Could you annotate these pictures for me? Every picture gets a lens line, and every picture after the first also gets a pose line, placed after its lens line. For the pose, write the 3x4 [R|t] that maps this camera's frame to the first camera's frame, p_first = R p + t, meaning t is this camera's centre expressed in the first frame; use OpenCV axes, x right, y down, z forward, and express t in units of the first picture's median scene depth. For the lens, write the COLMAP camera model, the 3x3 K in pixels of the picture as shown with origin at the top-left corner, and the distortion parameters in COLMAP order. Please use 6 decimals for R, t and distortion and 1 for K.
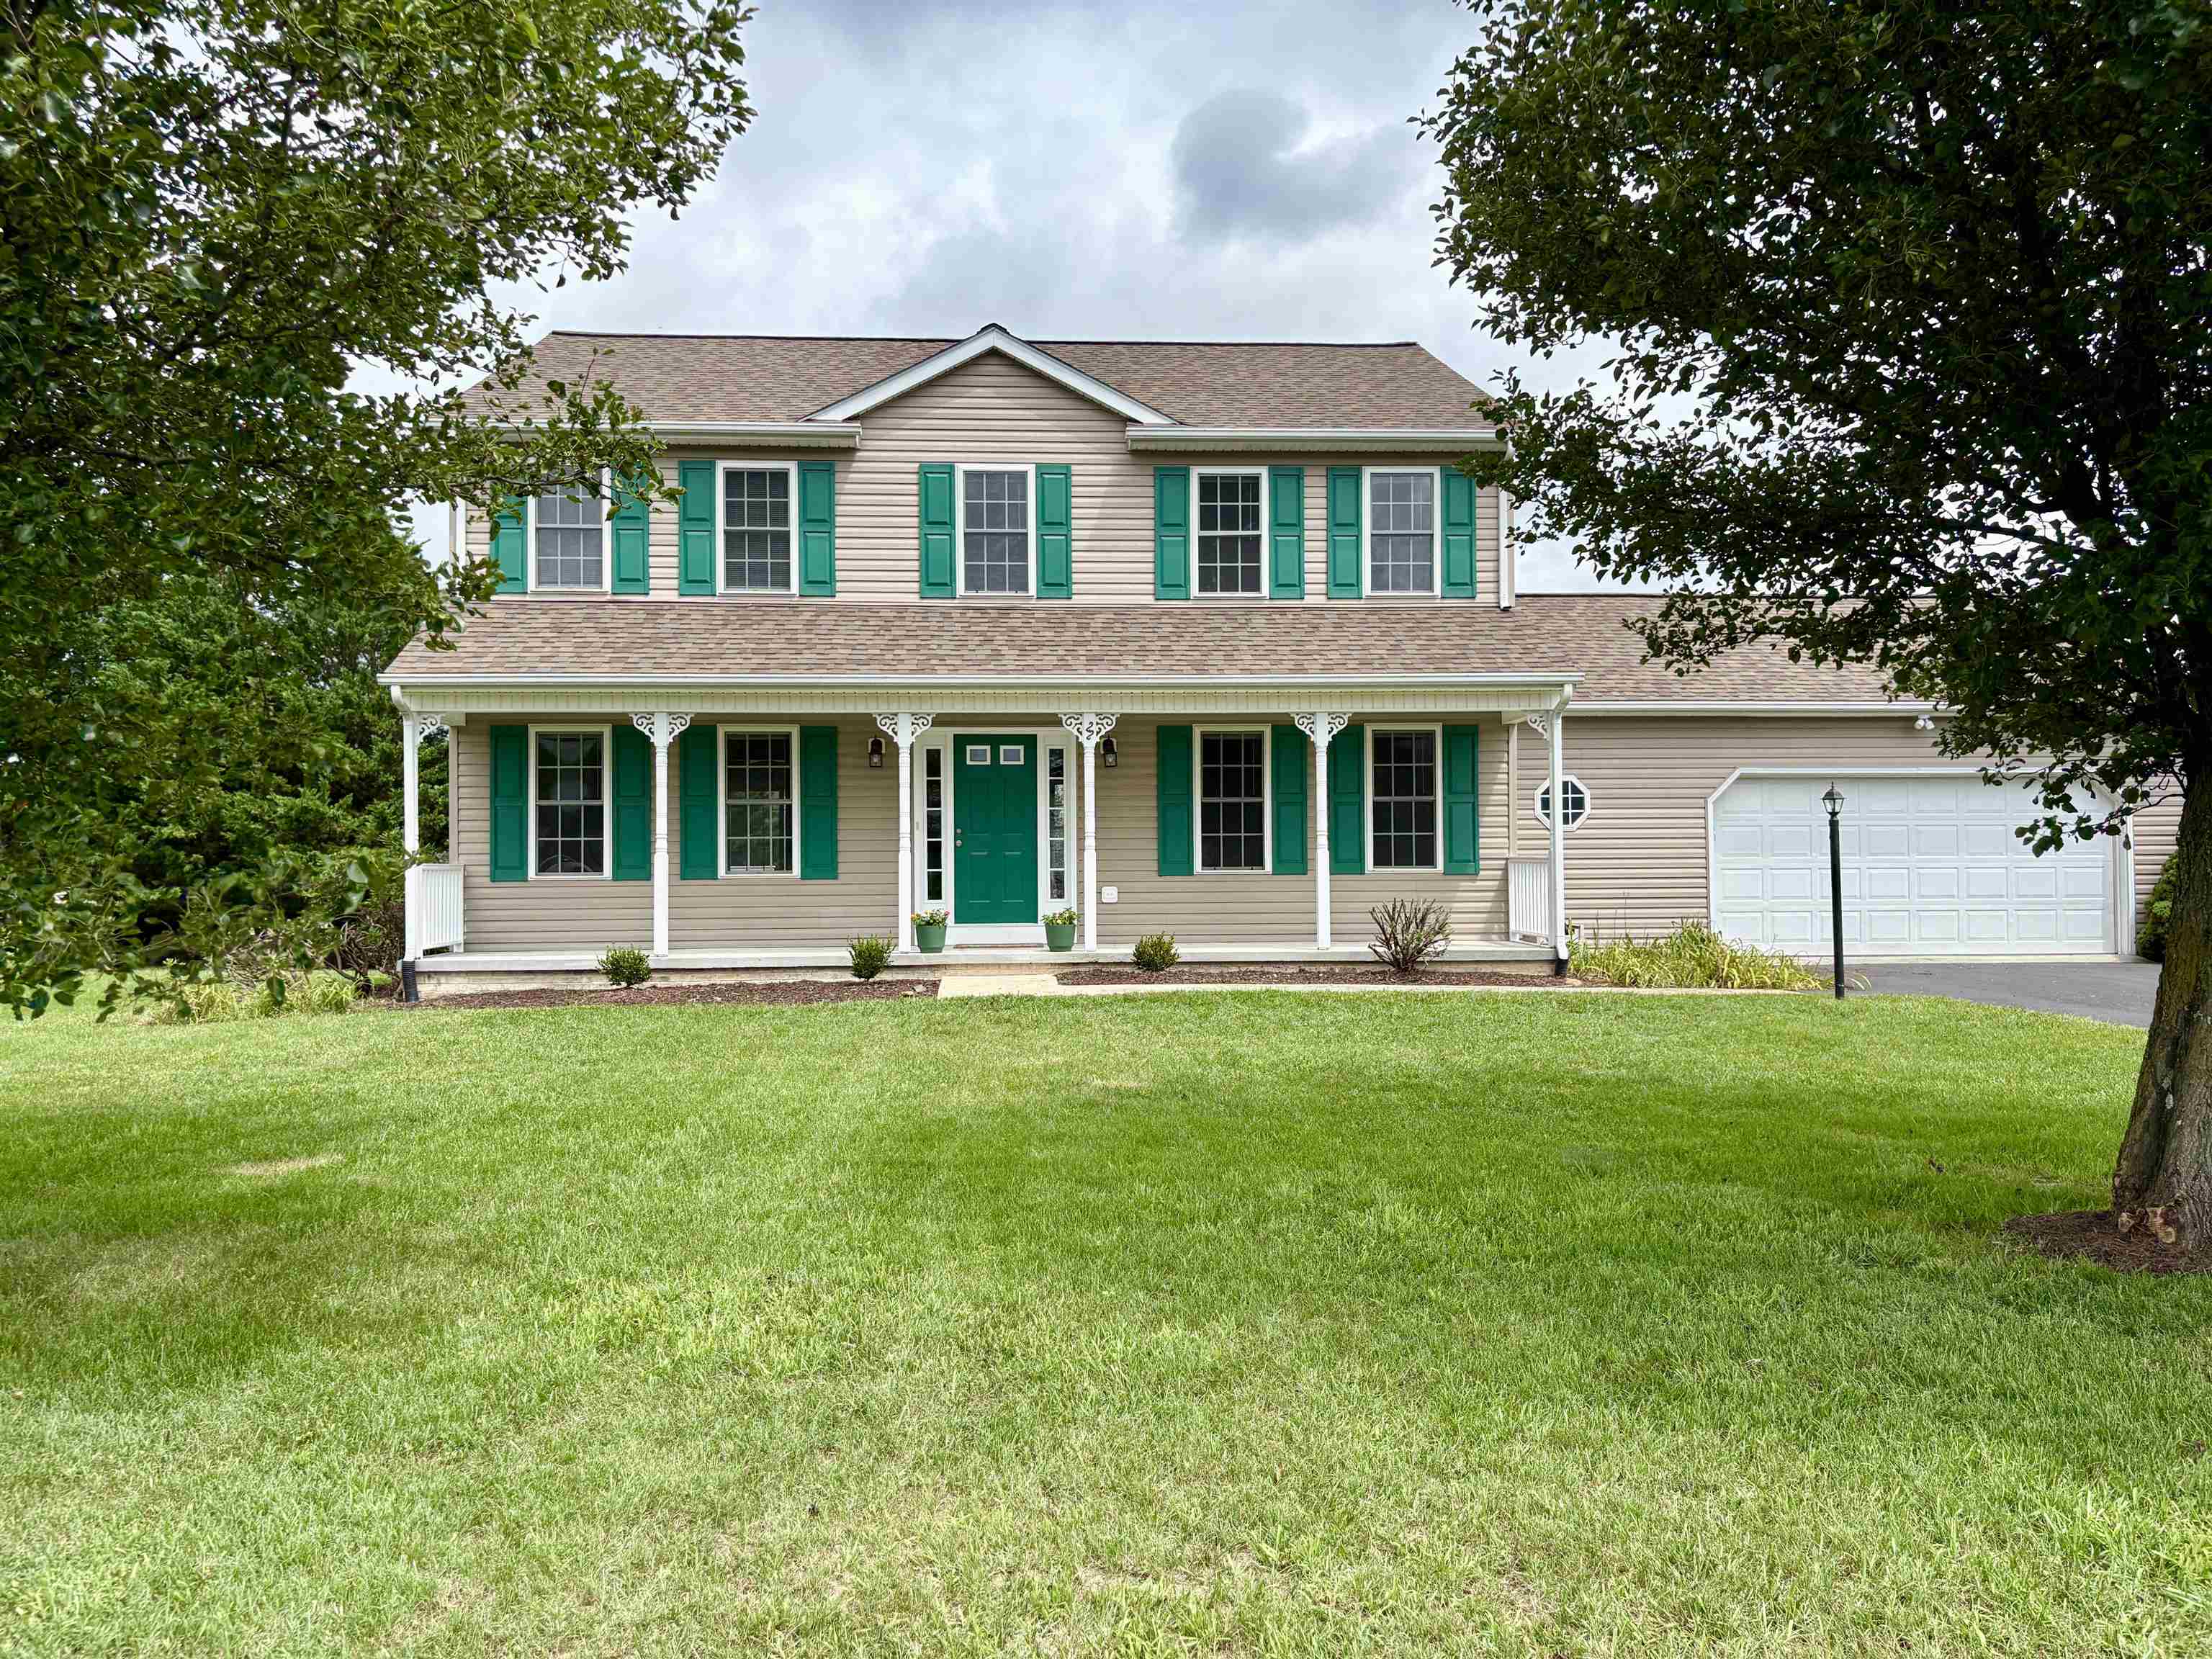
lens RADIAL K [[1792.6, 0, 1112.7], [0, 1792.6, 760.2], [0, 0, 1]] dist [0.175934, -0.259821]
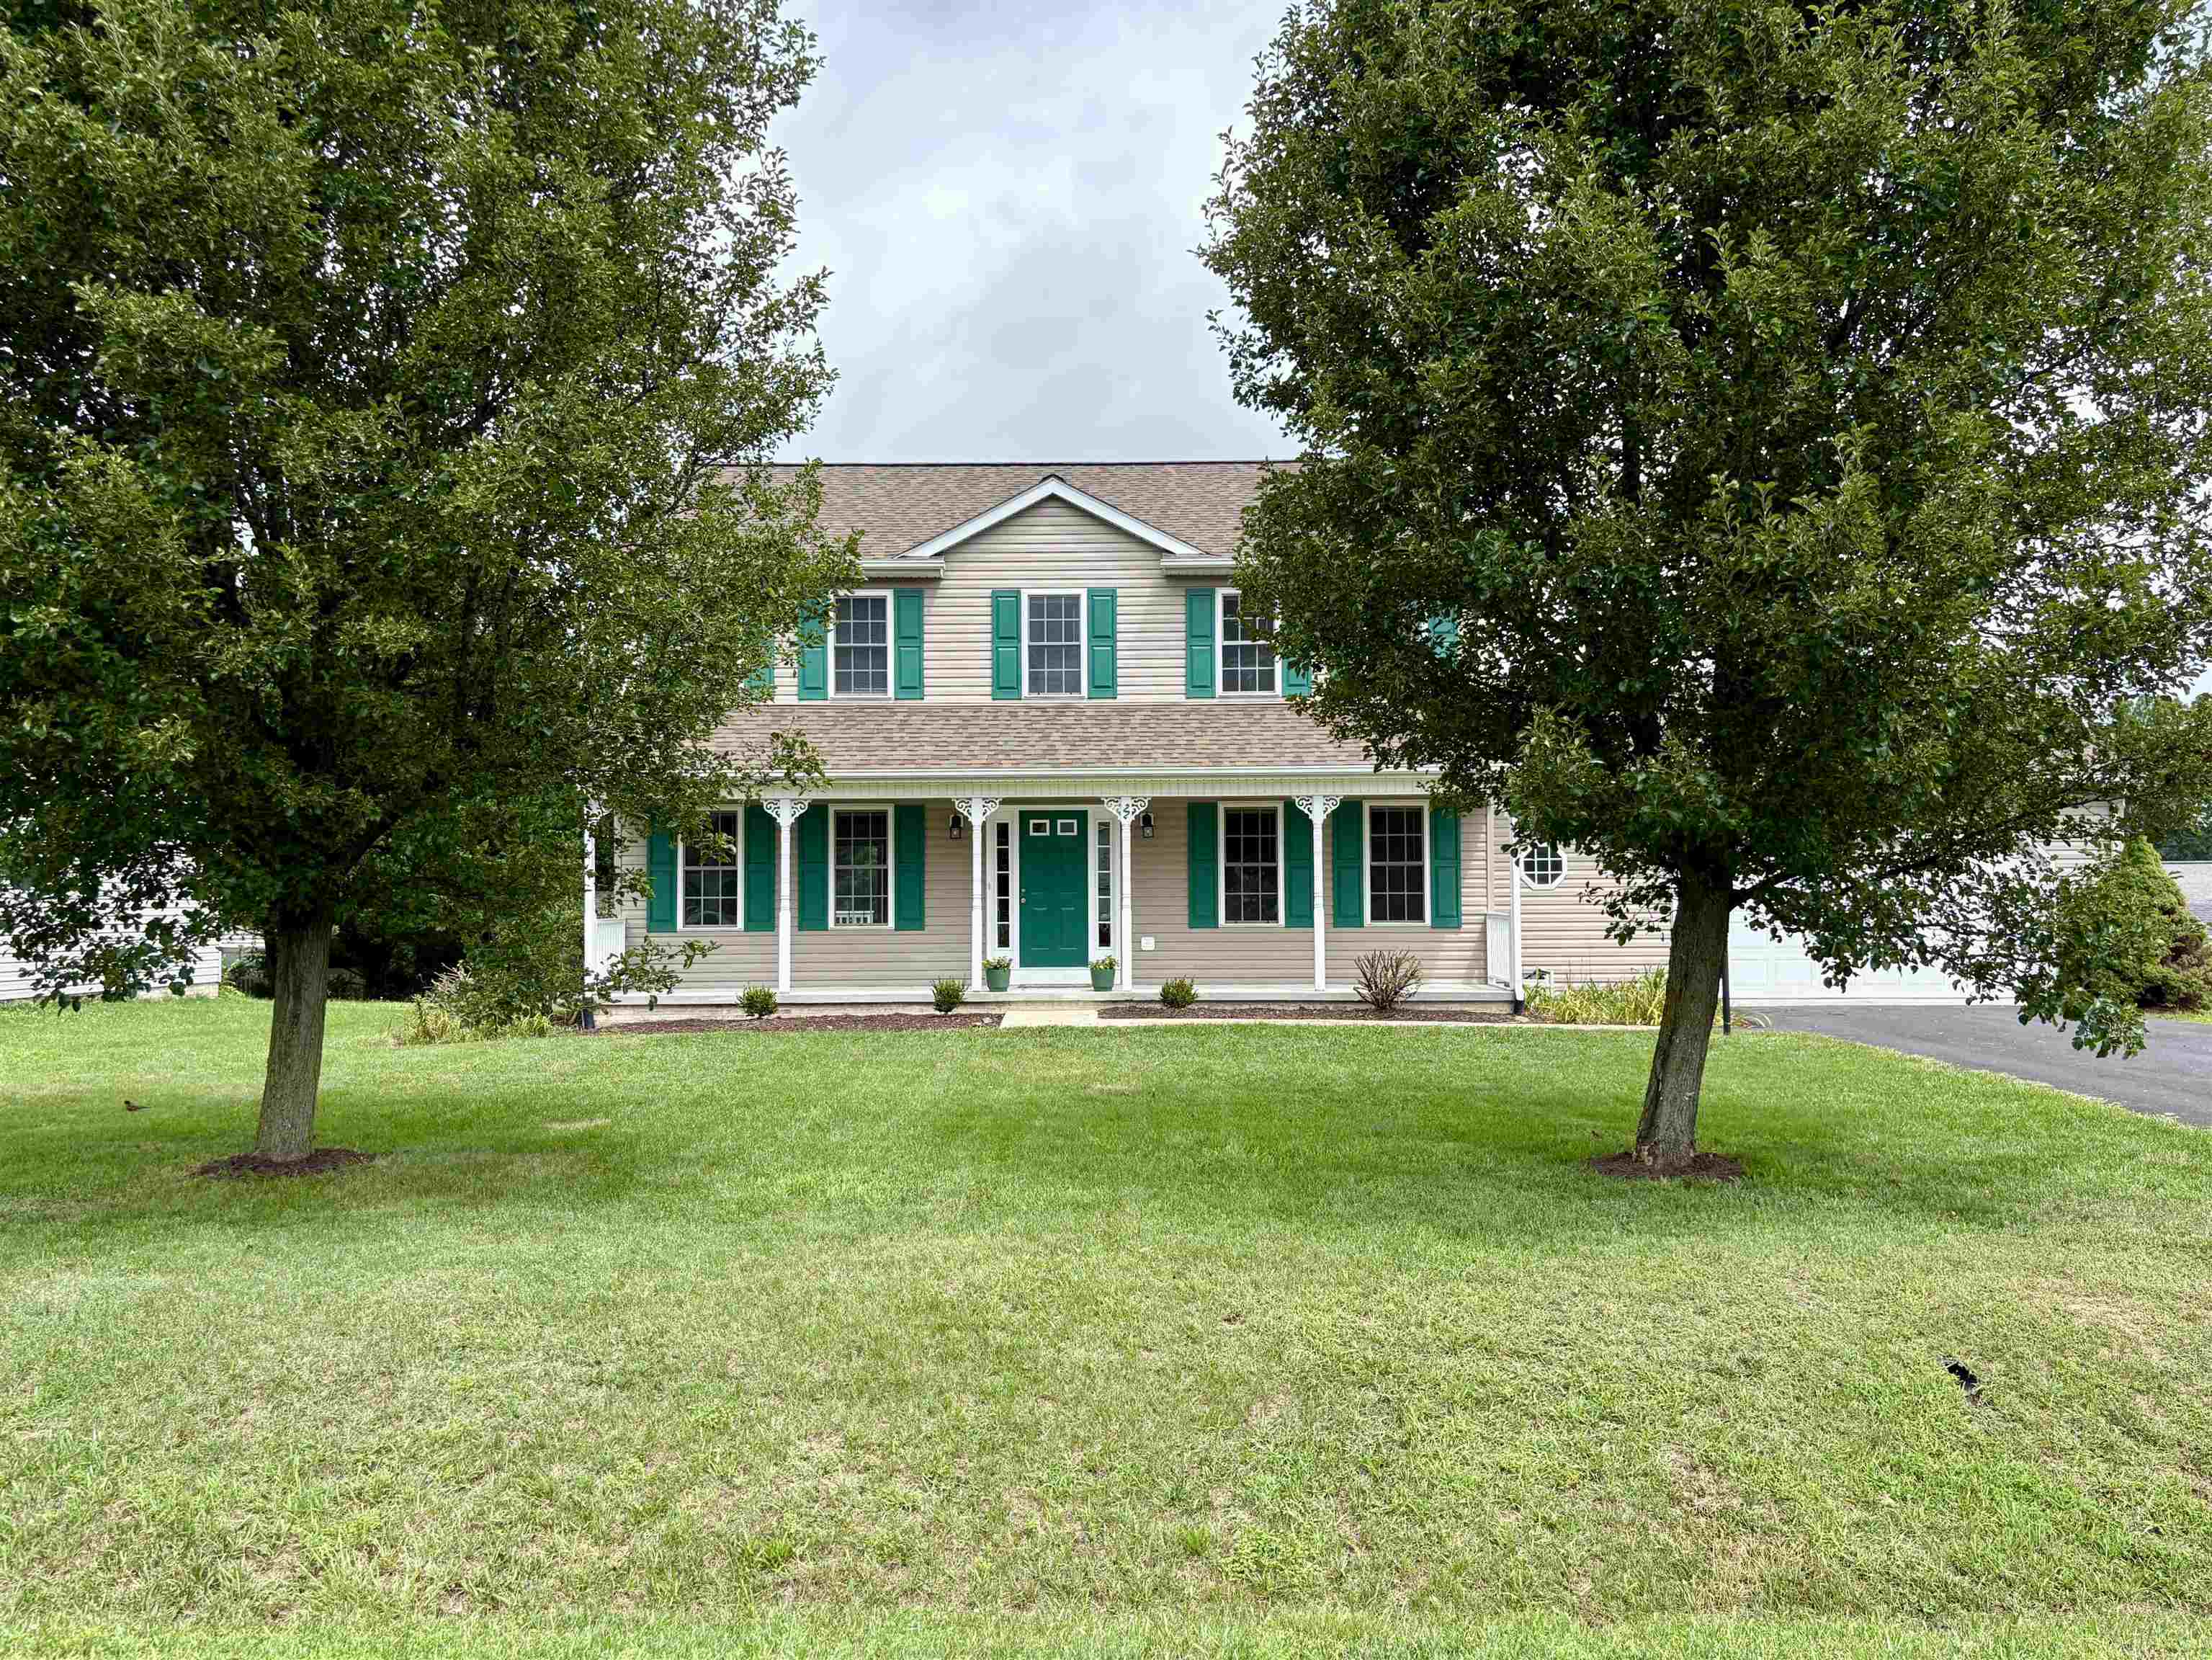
lens RADIAL K [[1792.9, 0, 1112.7], [0, 1792.9, 760.6], [0, 0, 1]] dist [0.175934, -0.259821]
pose [[0.998600, -0.001256, -0.052876, 0.039716], [0.000253, 0.999820, -0.018960, -0.025874], [0.052891, 0.018920, 0.998421, -0.214774]]
